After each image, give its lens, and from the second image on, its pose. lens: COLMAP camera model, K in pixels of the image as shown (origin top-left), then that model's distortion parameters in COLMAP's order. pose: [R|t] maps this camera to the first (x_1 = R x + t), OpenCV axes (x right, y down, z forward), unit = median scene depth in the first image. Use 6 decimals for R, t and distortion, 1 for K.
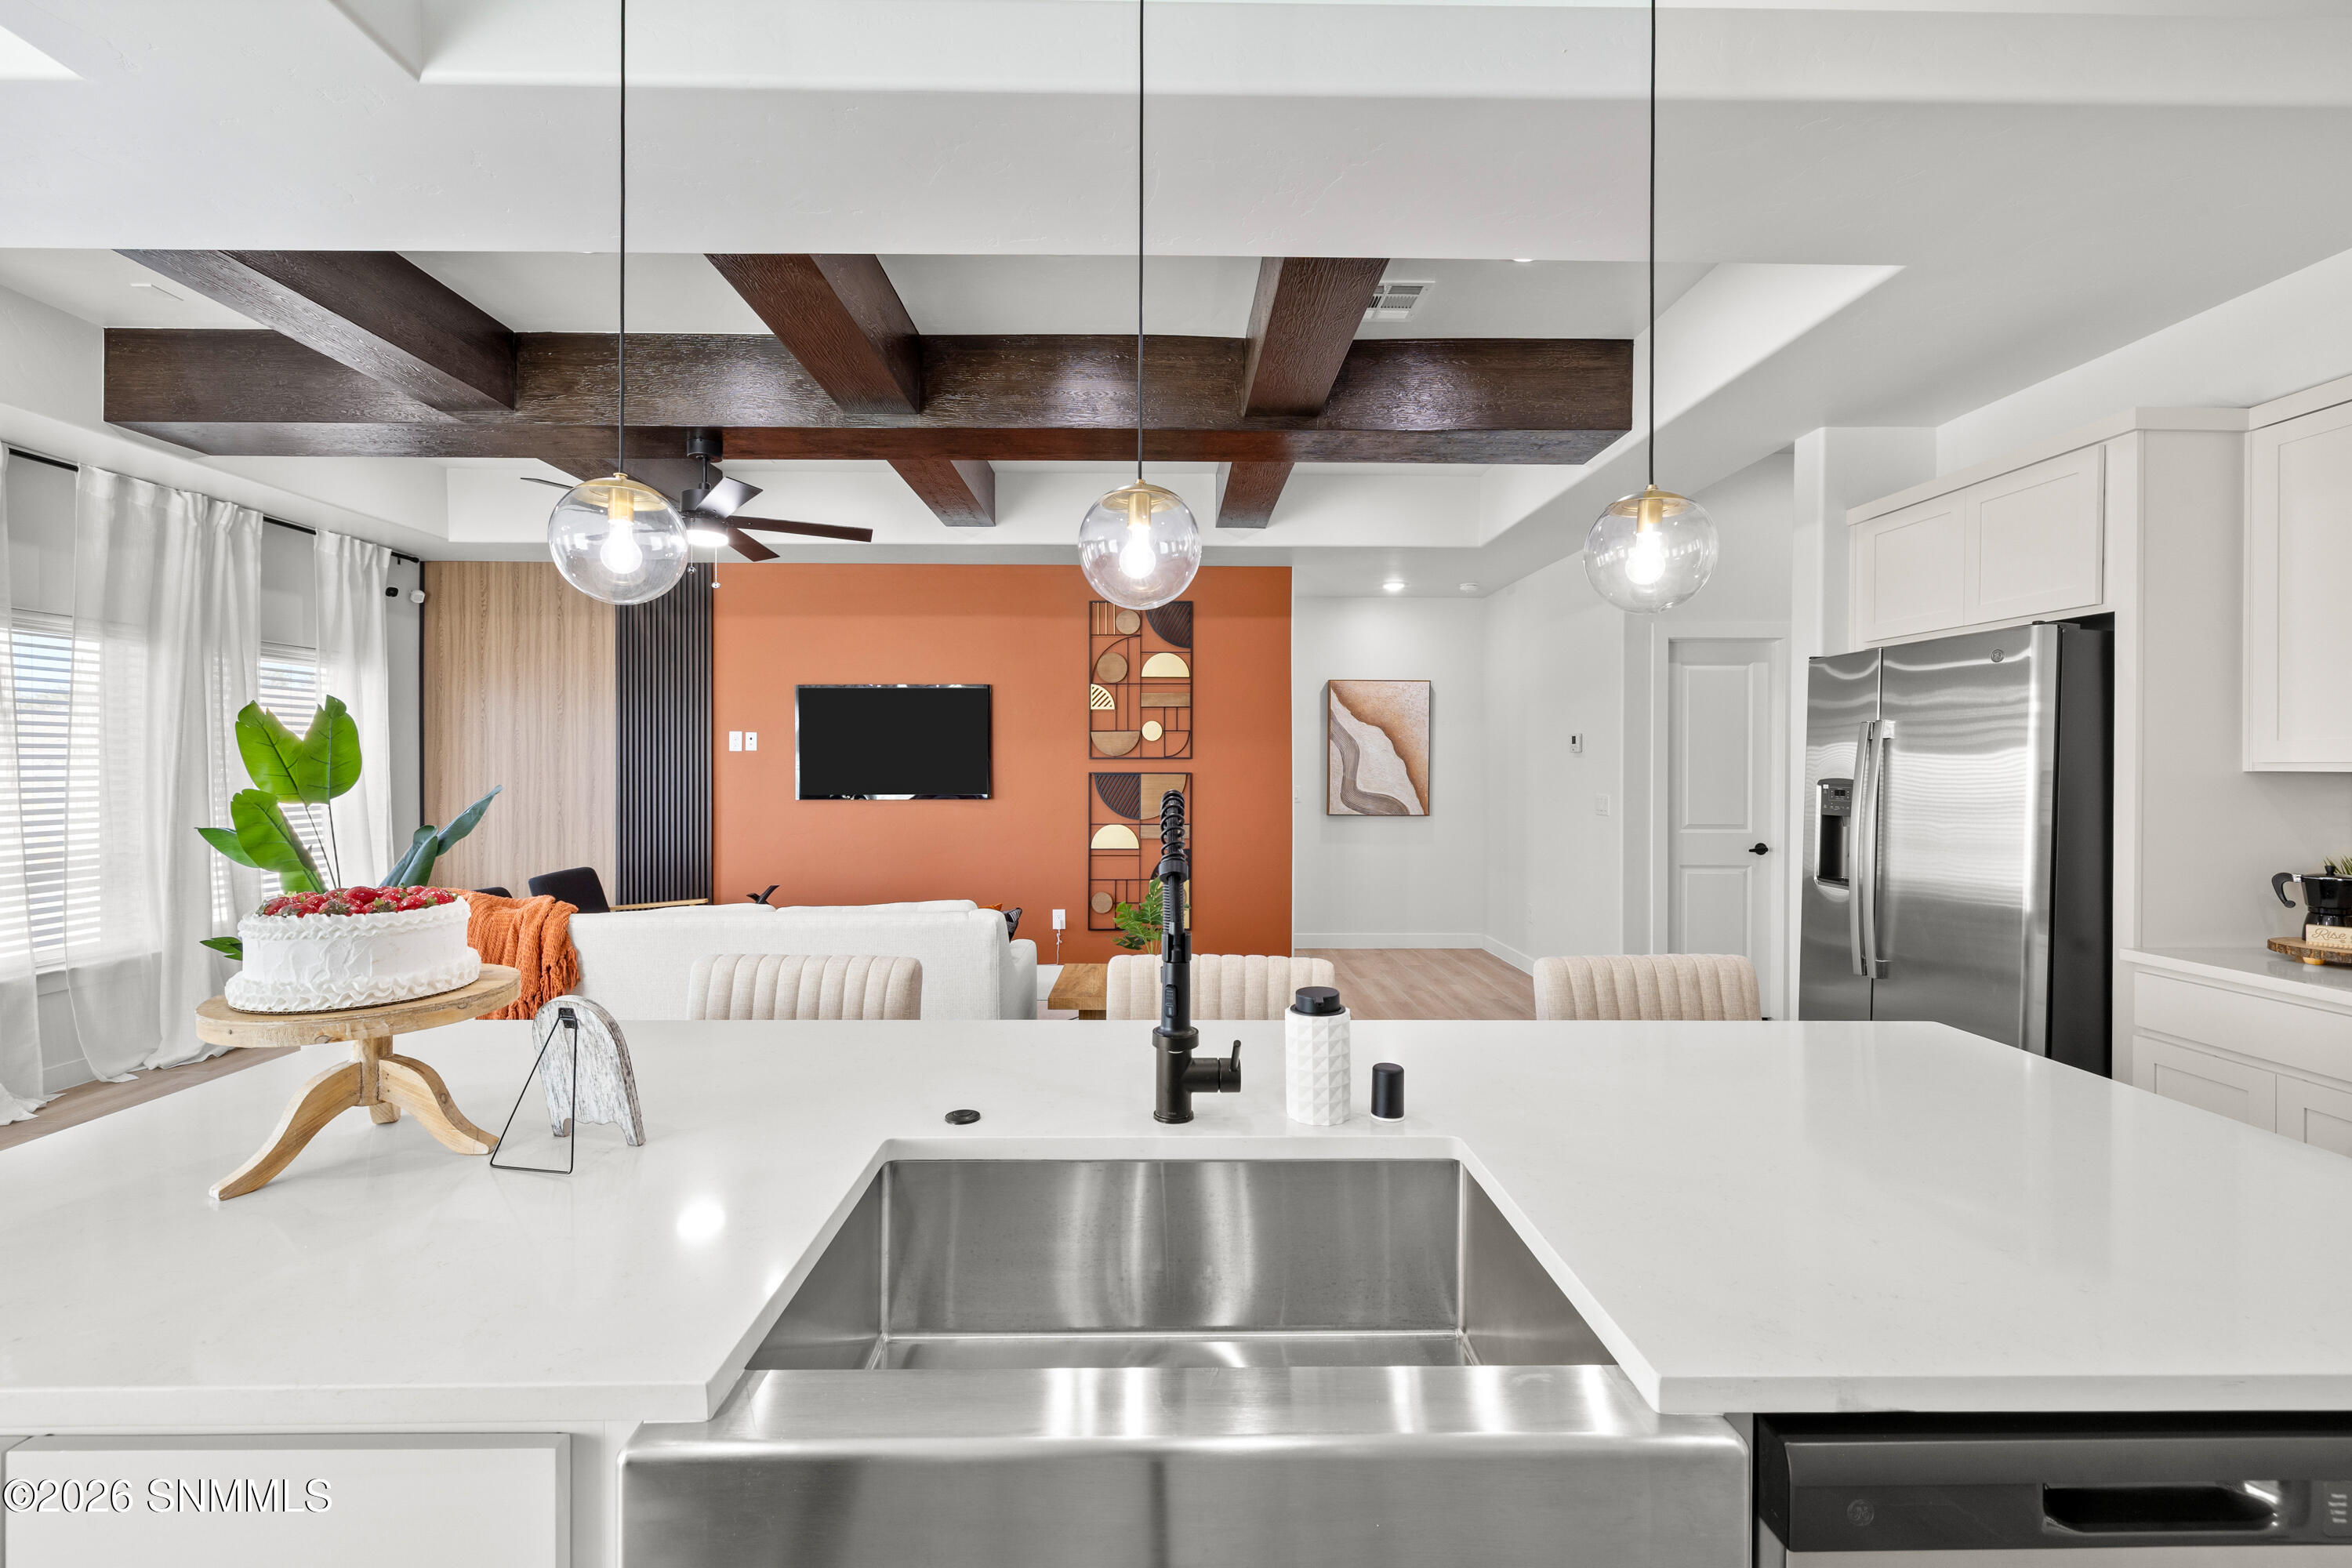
lens RADIAL K [[995.1, 0, 1177.0], [0, 995.1, 768.0], [0, 0, 1]] dist [-0.000681, -0.000130]
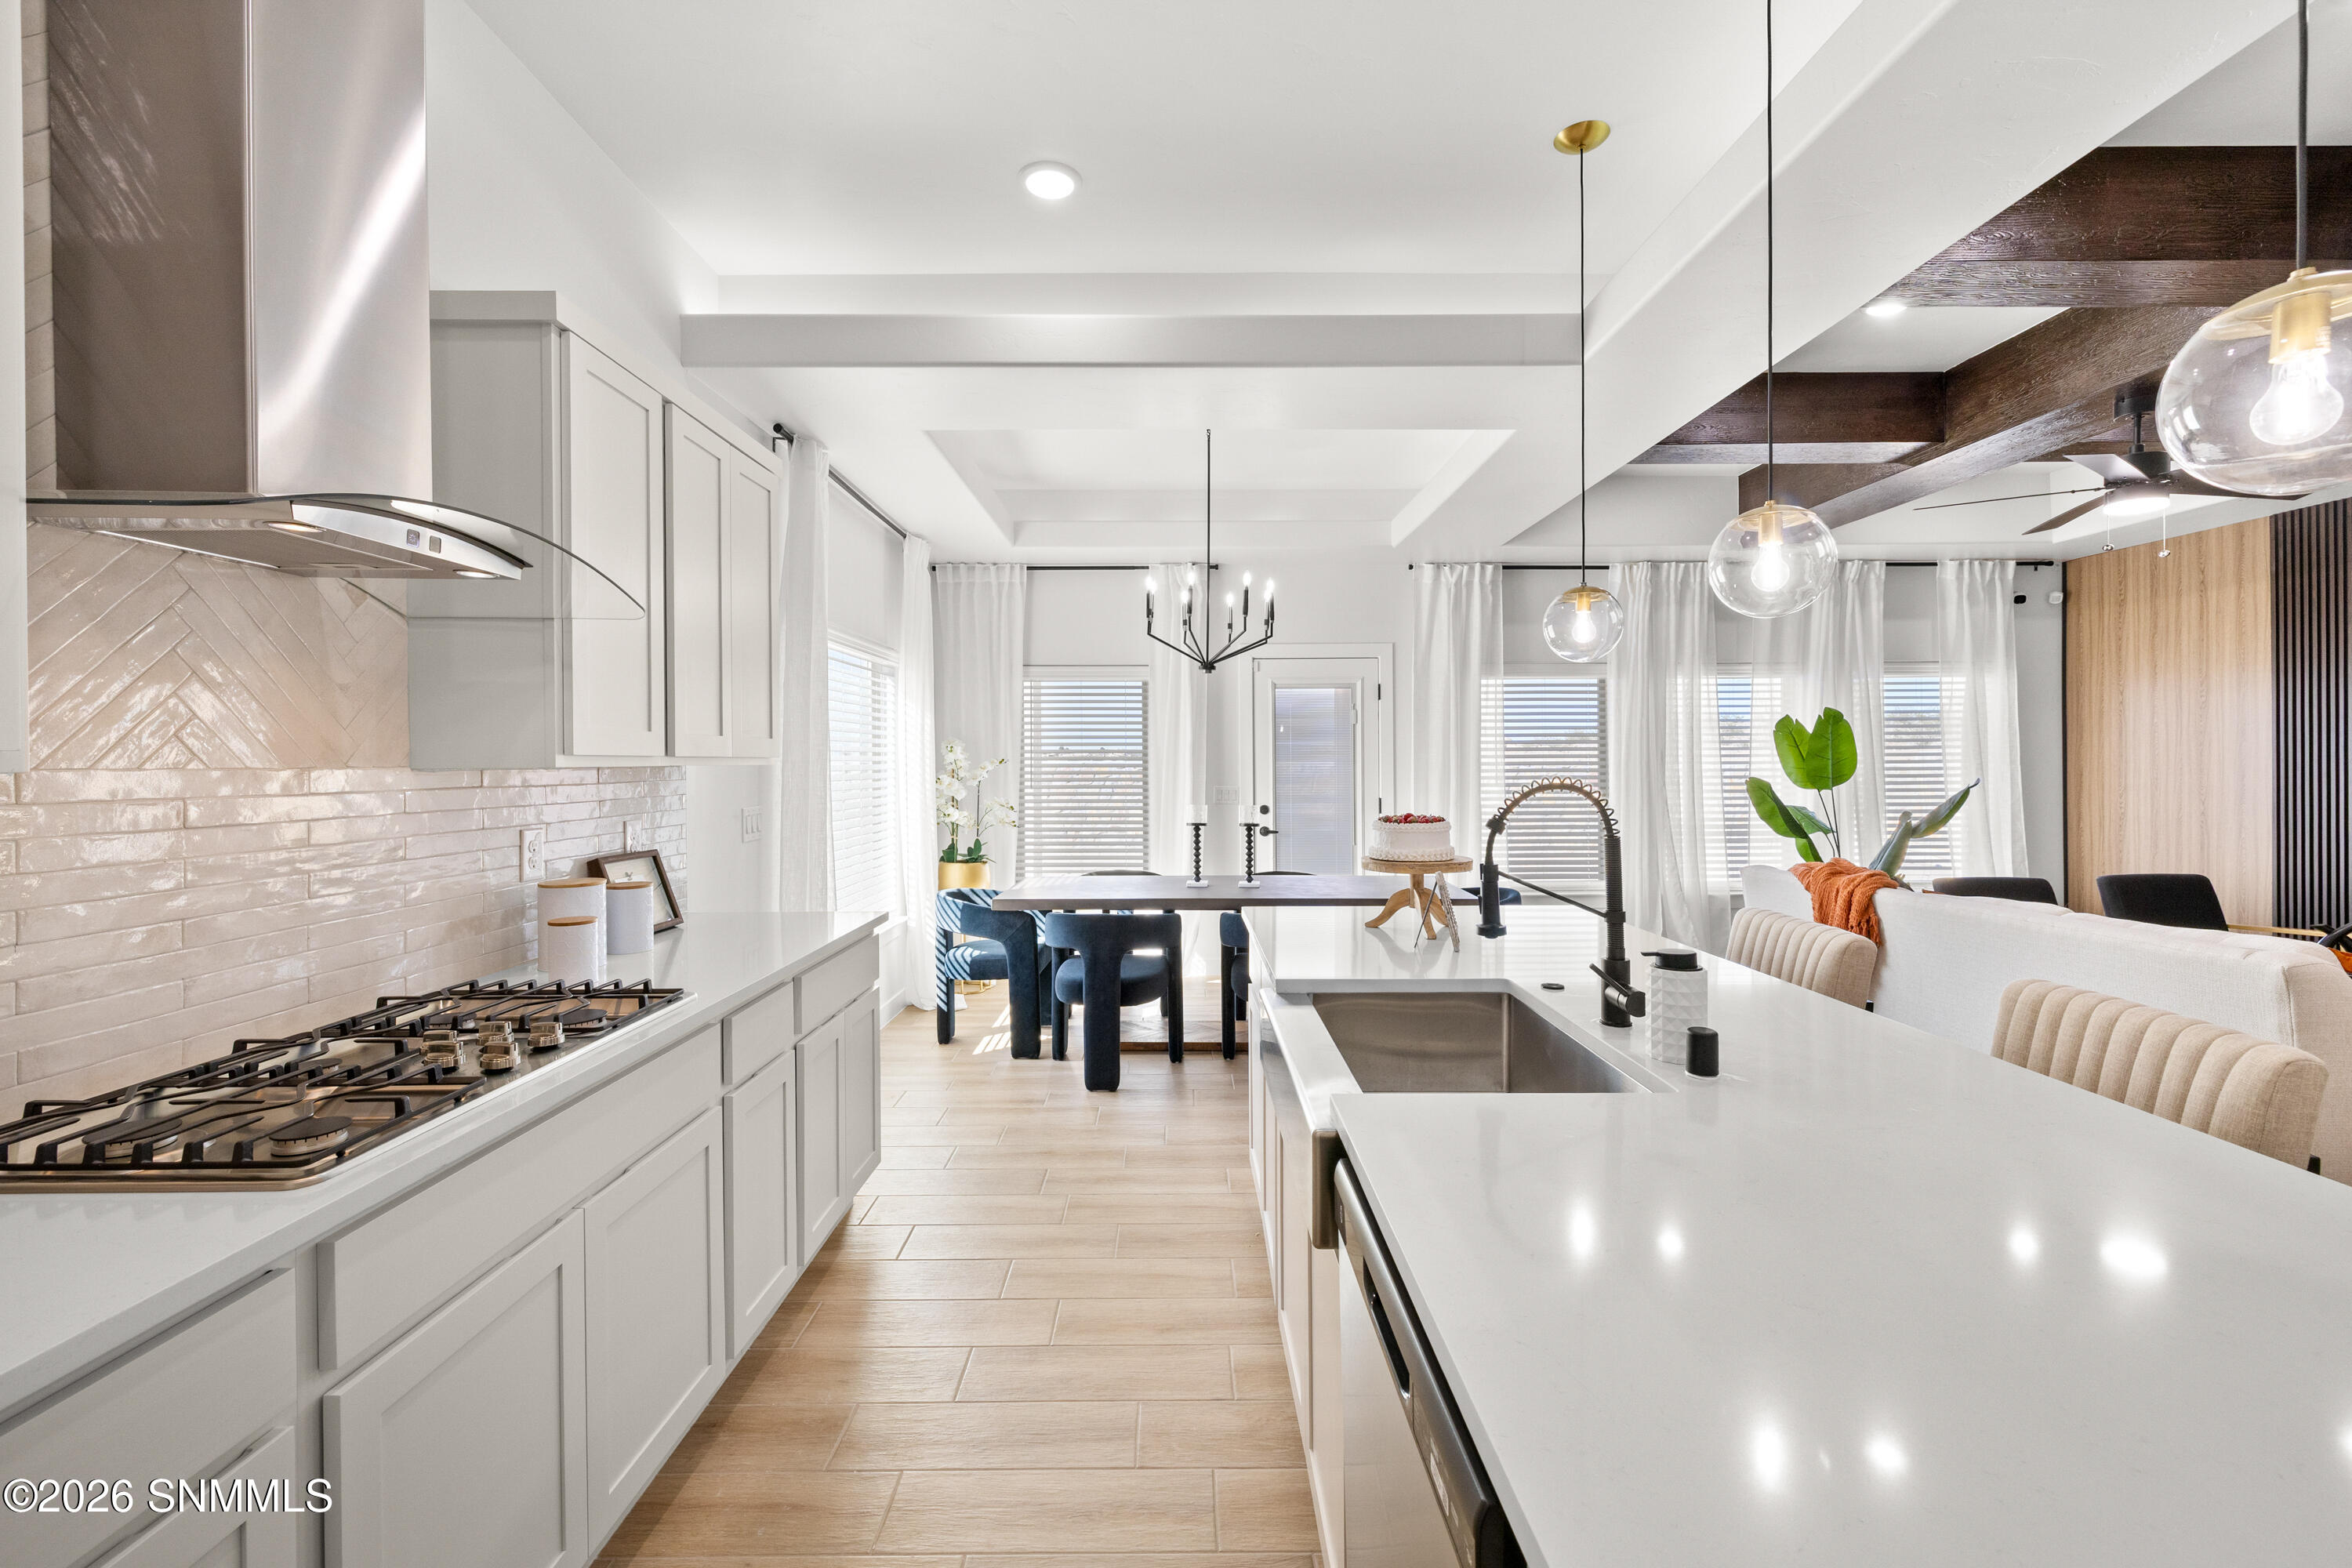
lens RADIAL K [[995.1, 0, 1172.4], [0, 995.1, 758.2], [0, 0, 1]] dist [-0.000681, -0.000130]
pose [[-0.016535, -0.005264, -0.999849, 0.283852], [-0.000213, 0.999986, -0.005261, 0.000834], [0.999863, 0.000126, -0.016536, 0.093283]]
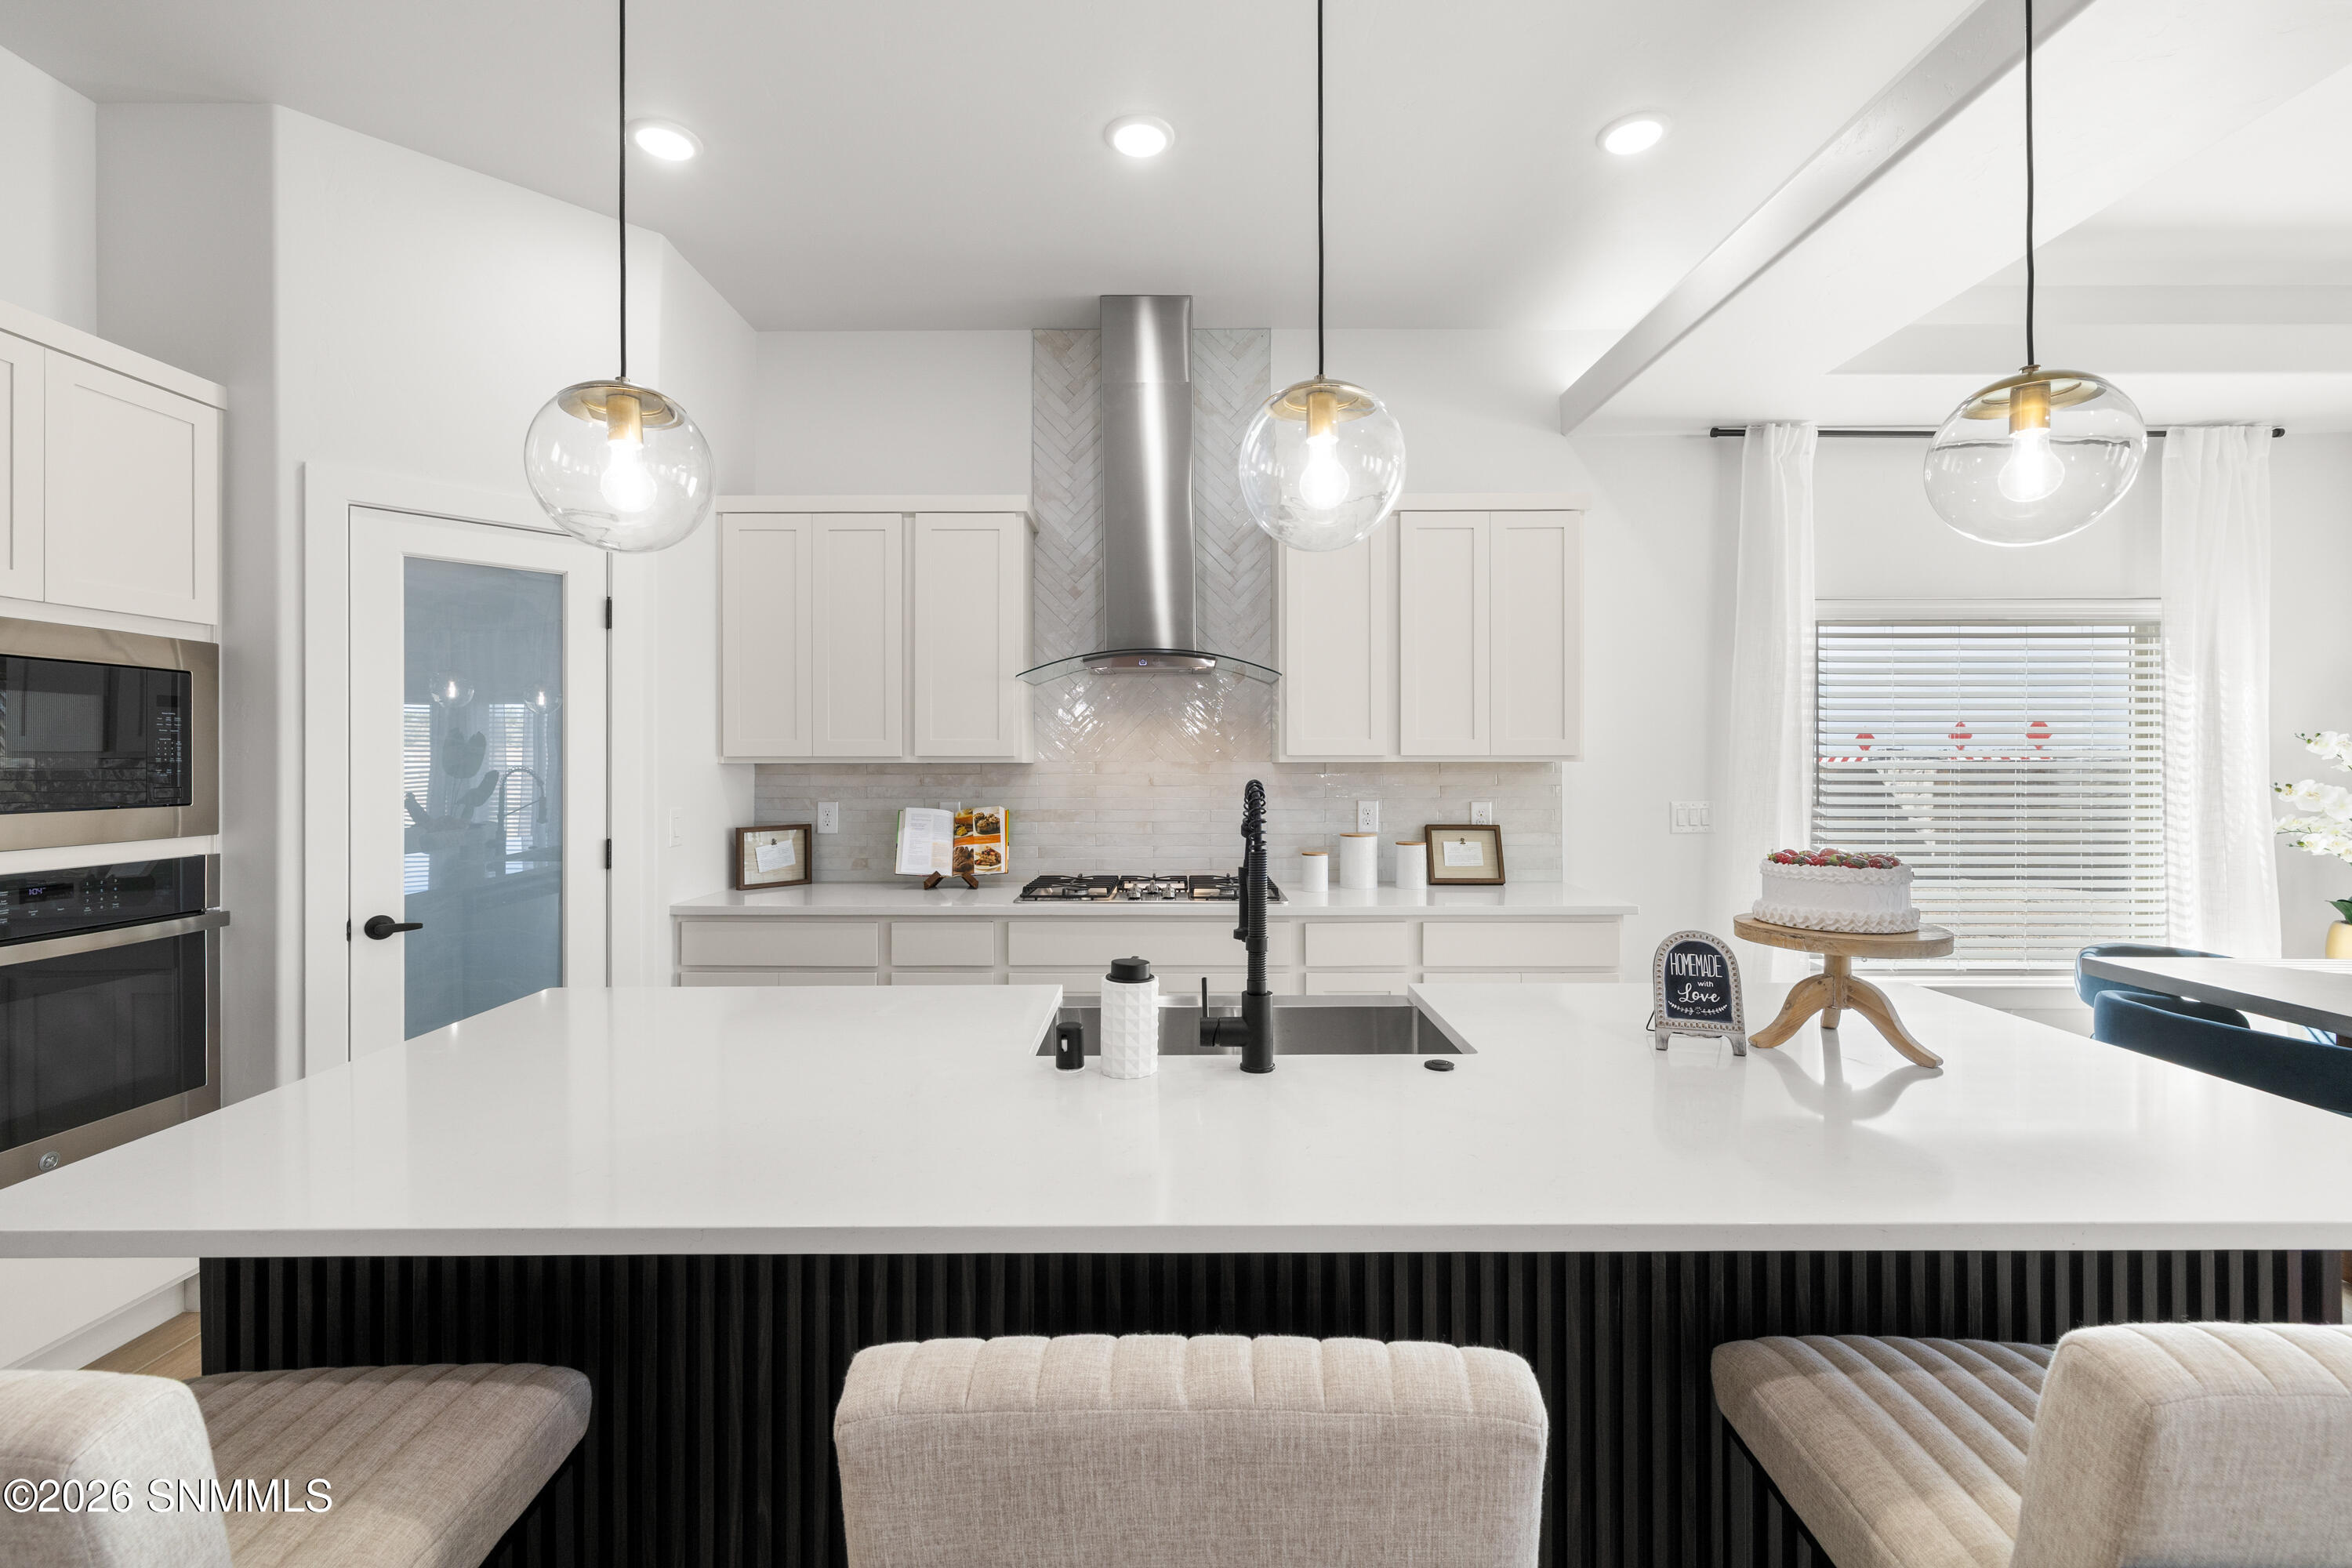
lens RADIAL K [[995.1, 0, 1162.3], [0, 995.1, 763.1], [0, 0, 1]] dist [-0.000681, -0.000130]
pose [[-0.999822, -0.002318, 0.018746, 0.021300], [-0.002152, 0.999958, 0.008902, -0.002189], [-0.018765, 0.008860, -0.999785, 0.455978]]
